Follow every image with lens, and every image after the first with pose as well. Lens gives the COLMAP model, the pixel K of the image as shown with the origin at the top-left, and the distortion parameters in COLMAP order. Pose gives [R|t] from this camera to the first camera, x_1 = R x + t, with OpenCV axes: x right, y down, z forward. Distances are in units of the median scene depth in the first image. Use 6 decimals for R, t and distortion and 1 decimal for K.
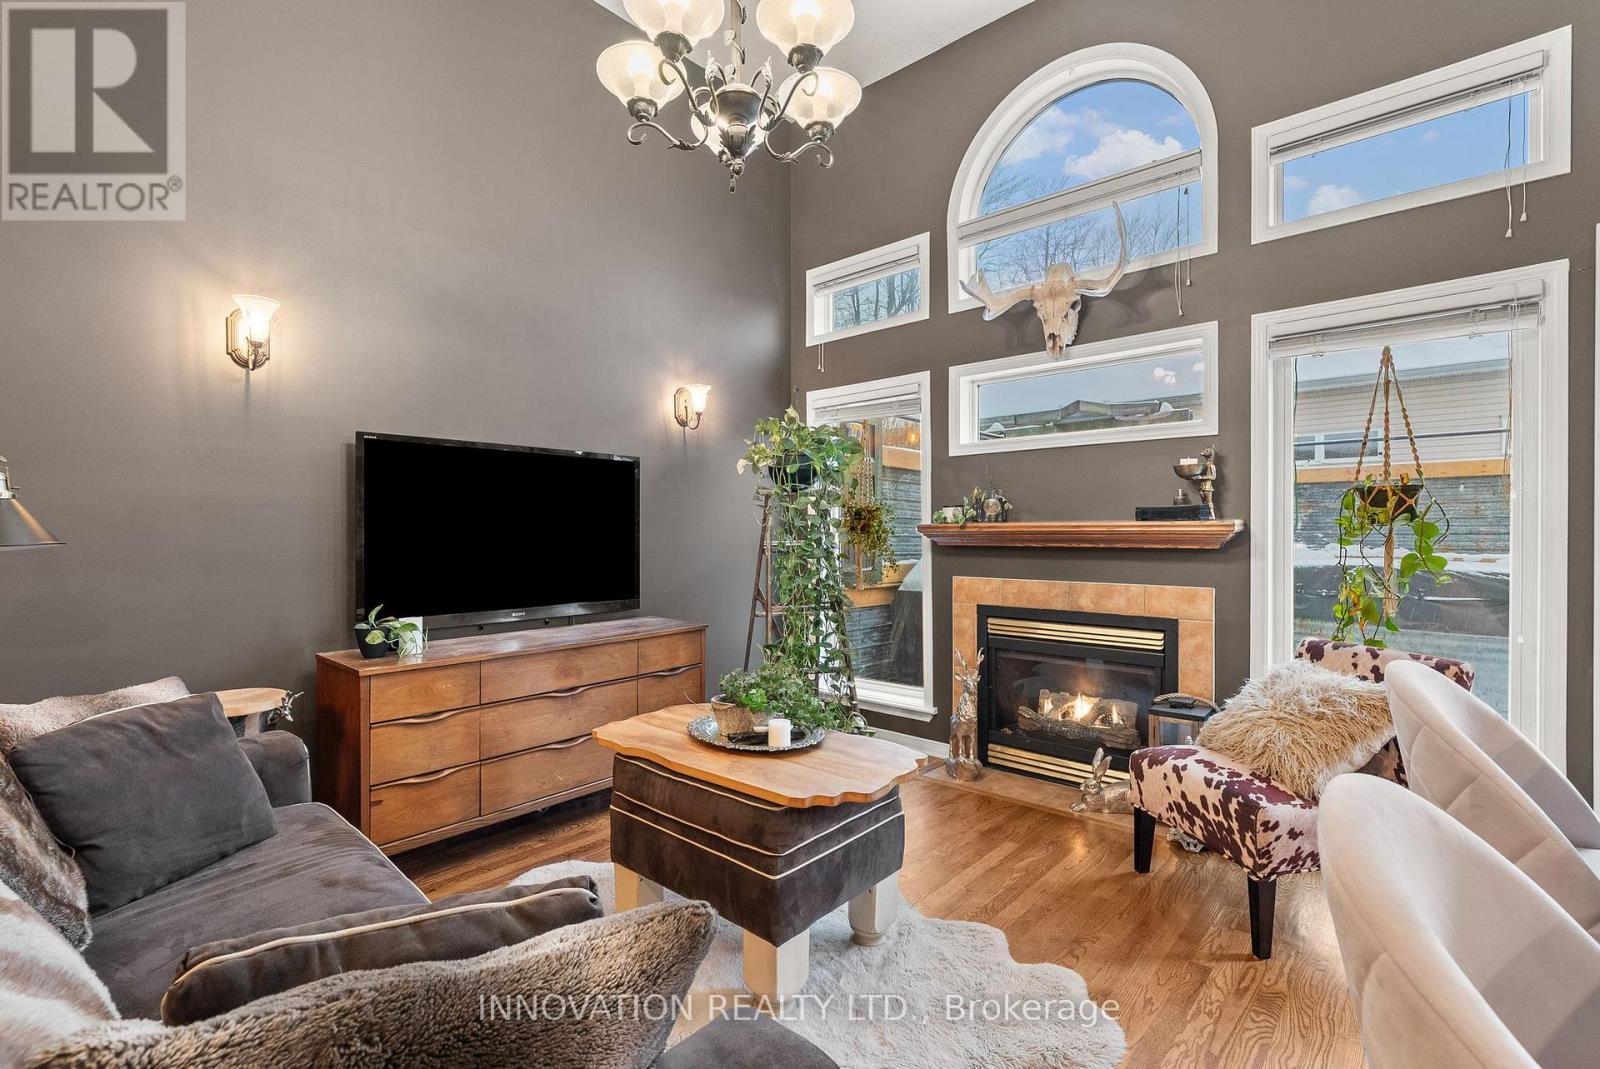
lens RADIAL K [[731.9, 0, 803.7], [0, 731.9, 536.7], [0, 0, 1]] dist [-0.005211, 0.002547]
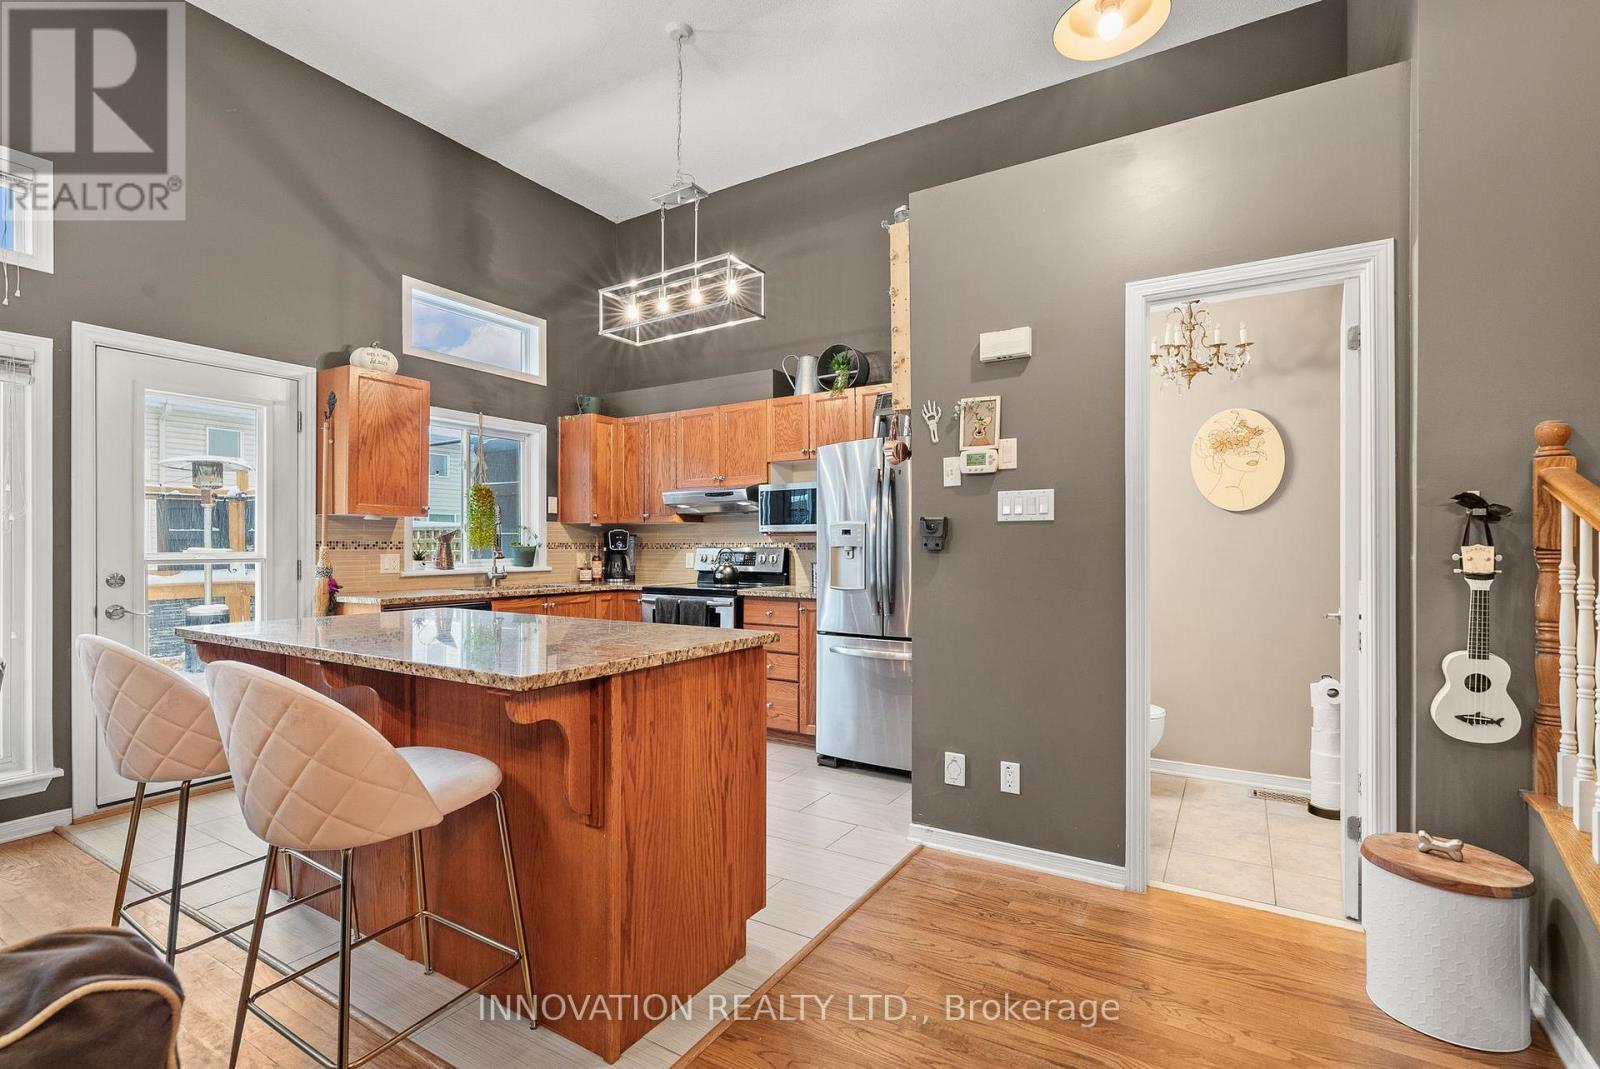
lens RADIAL K [[731.9, 0, 798.1], [0, 731.9, 547.5], [0, 0, 1]] dist [-0.005211, 0.002547]
pose [[-0.185277, 0.001002, 0.982686, -0.373275], [0.008816, 0.999961, 0.000642, 0.003320], [-0.982647, 0.008782, -0.185279, -0.054127]]
